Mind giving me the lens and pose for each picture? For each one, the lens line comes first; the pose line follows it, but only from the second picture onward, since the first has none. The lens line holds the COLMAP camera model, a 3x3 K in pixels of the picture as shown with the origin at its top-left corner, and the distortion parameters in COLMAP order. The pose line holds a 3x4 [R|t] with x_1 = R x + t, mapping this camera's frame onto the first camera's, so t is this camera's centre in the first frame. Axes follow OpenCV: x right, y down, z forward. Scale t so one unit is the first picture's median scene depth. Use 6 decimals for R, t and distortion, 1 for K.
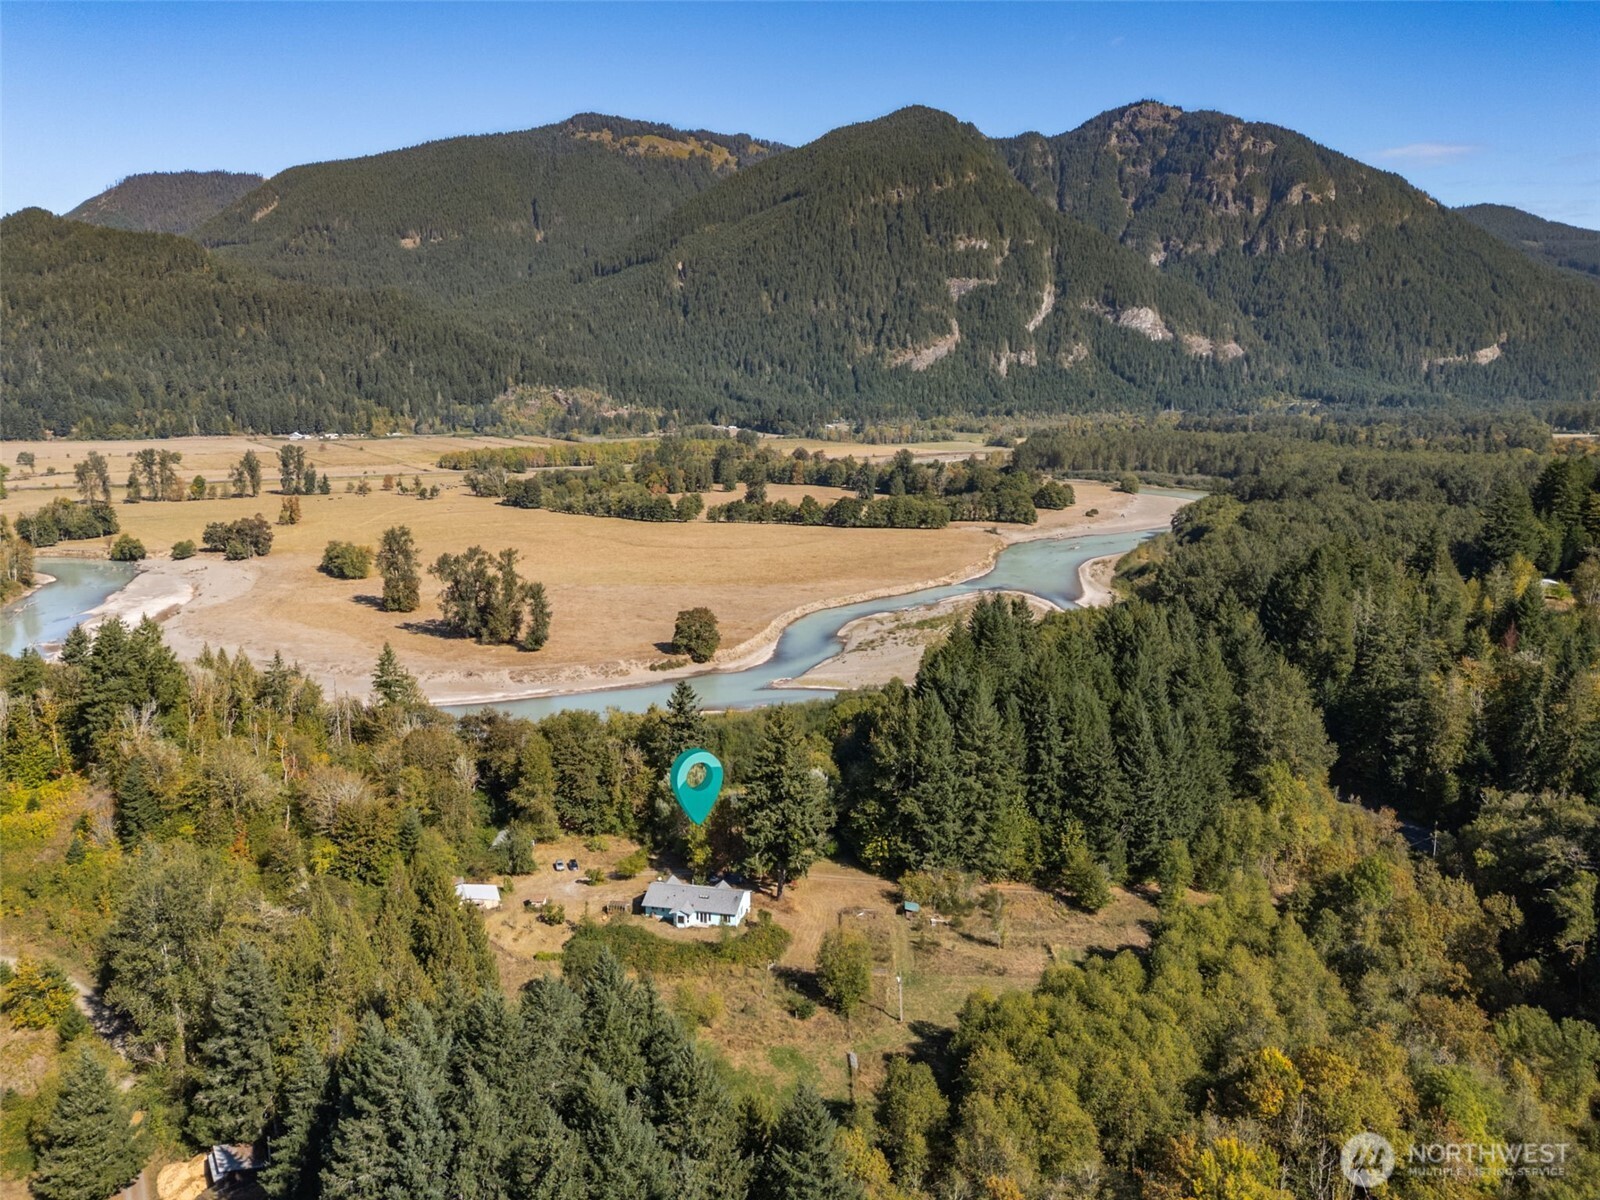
lens RADIAL K [[1177.5, 0, 794.6], [0, 1177.5, 594.7], [0, 0, 1]] dist [0.073824, -0.061301]
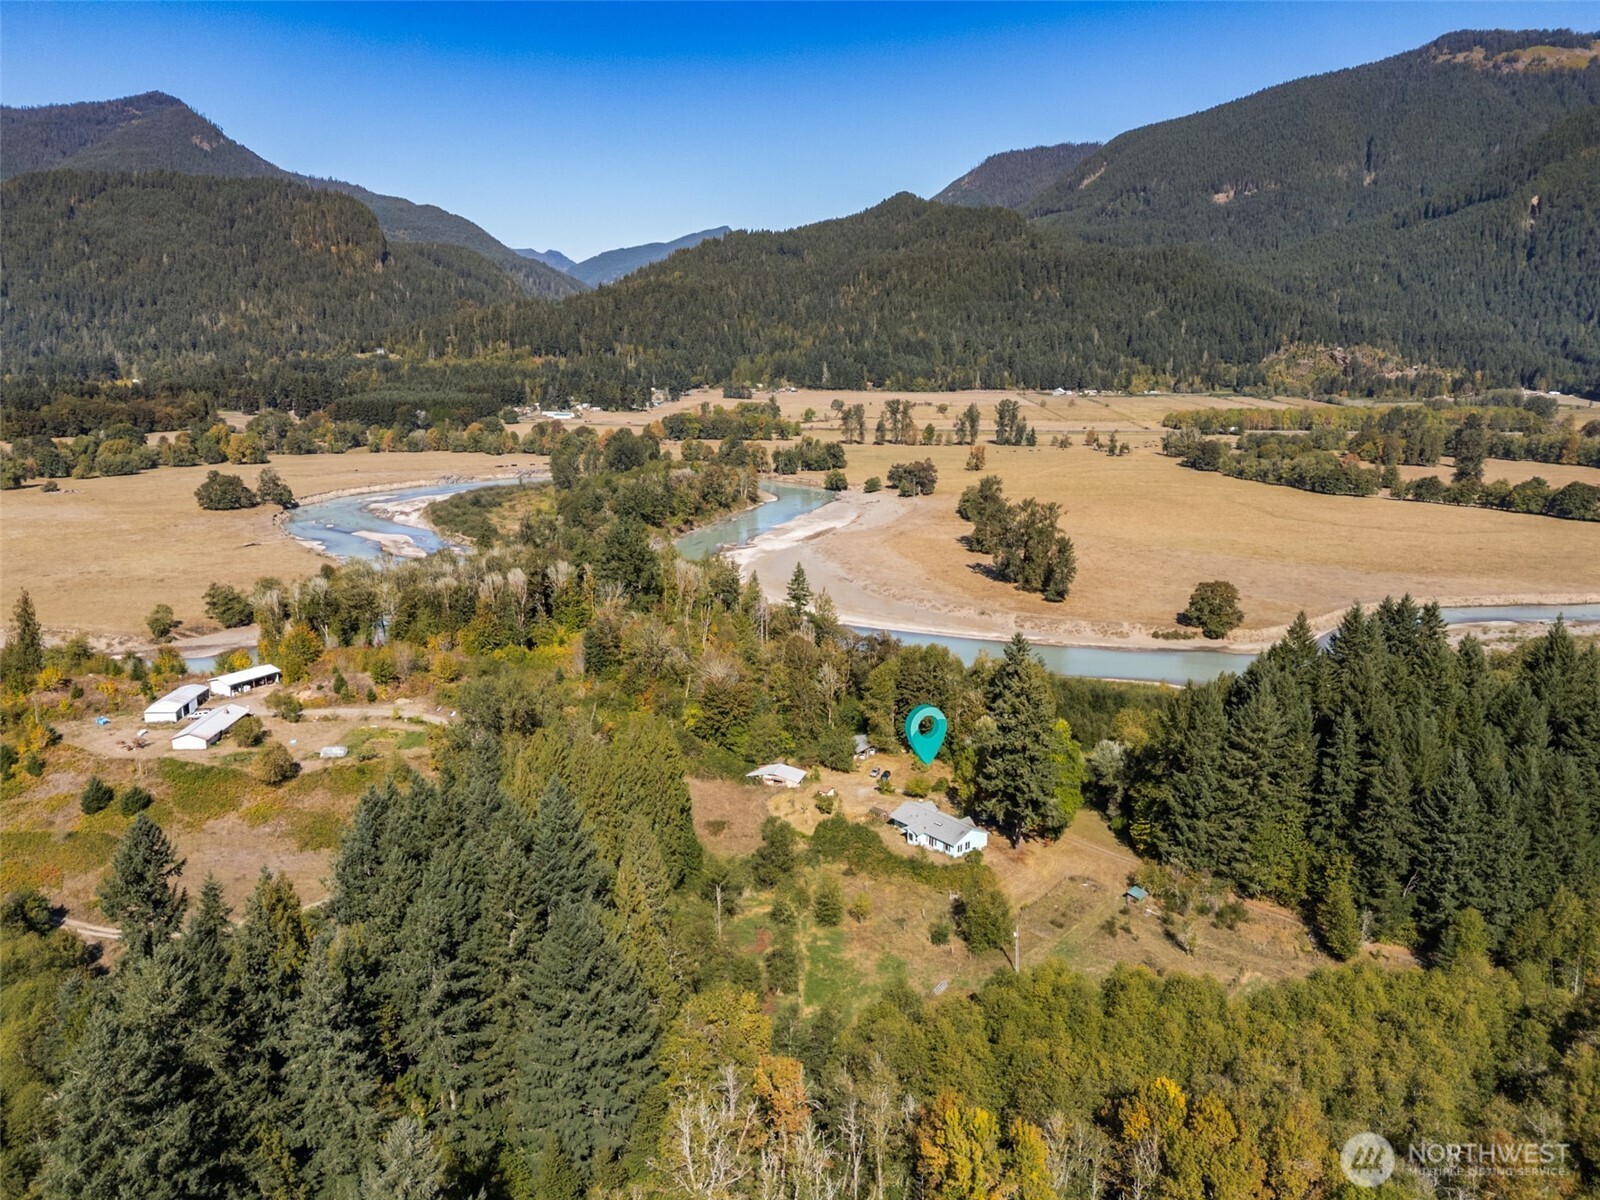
lens RADIAL K [[1177.5, 0, 789.8], [0, 1177.5, 587.4], [0, 0, 1]] dist [0.073824, -0.061301]
pose [[0.785522, 0.132982, -0.604376, 0.269854], [-0.115670, 0.990977, 0.067707, -0.010510], [0.607927, 0.016723, 0.793817, 0.031764]]
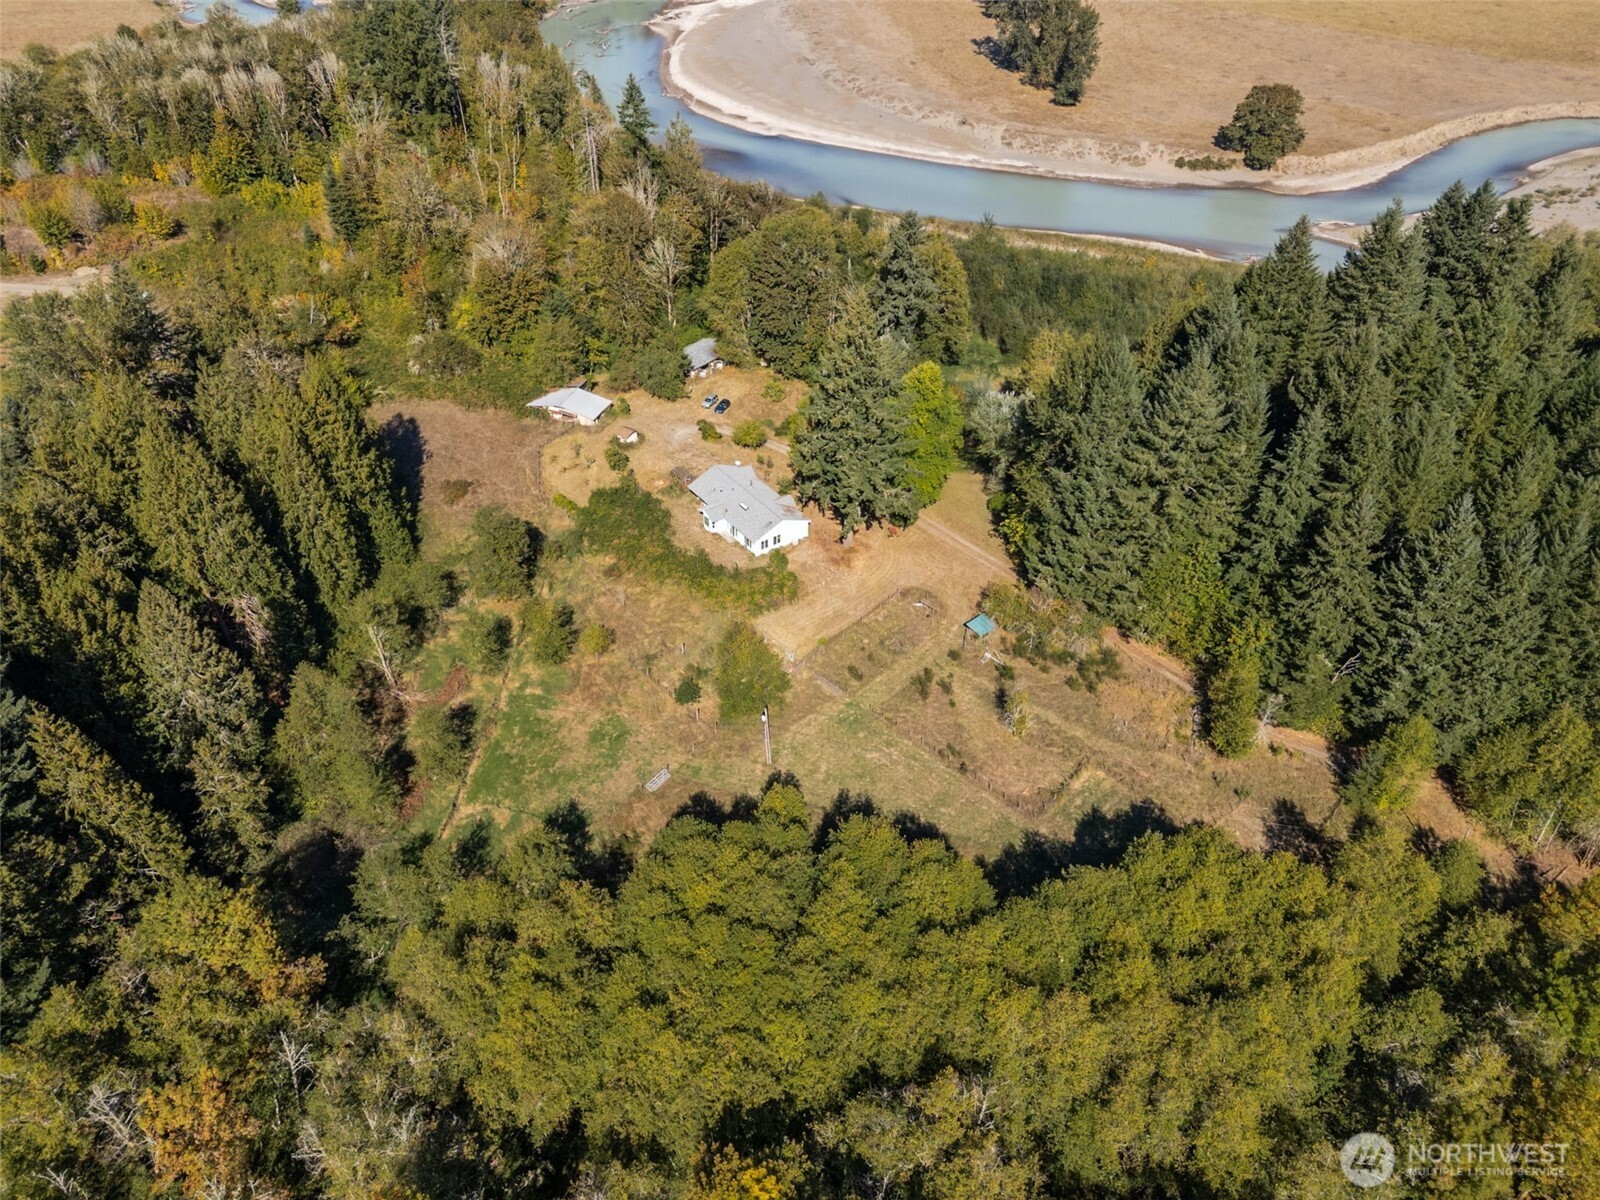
lens RADIAL K [[1177.5, 0, 799.2], [0, 1177.5, 591.2], [0, 0, 1]] dist [0.073824, -0.061301]
pose [[0.746070, 0.413467, -0.521943, 0.236928], [-0.127422, 0.858020, 0.497559, -0.057682], [0.653562, -0.304707, 0.692828, 0.278530]]
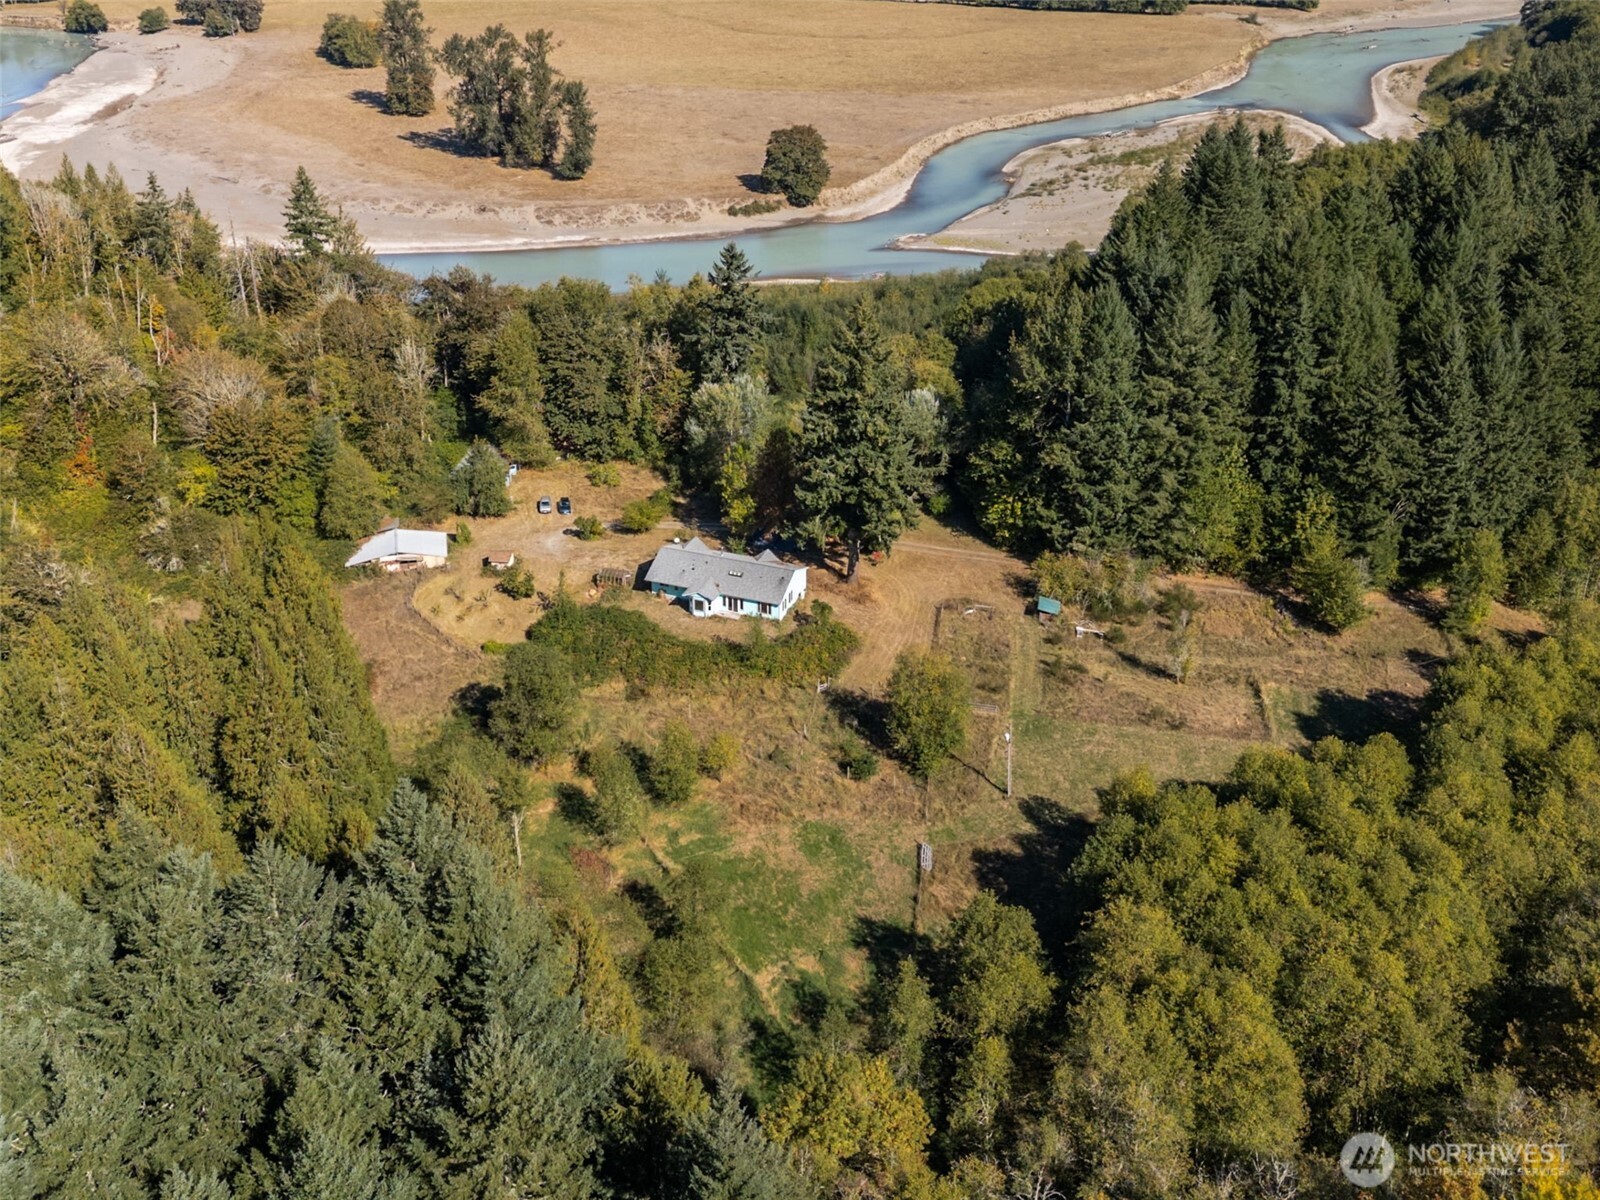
lens RADIAL K [[1476.0, 0, 790.0], [0, 1476.0, 448.0], [0, 0, 1]] dist [0.059438, 0.000000]
pose [[0.991956, 0.055851, -0.113593, 0.027572], [-0.028570, 0.973025, 0.228924, -0.004612], [0.123314, -0.223837, 0.966794, 0.127059]]
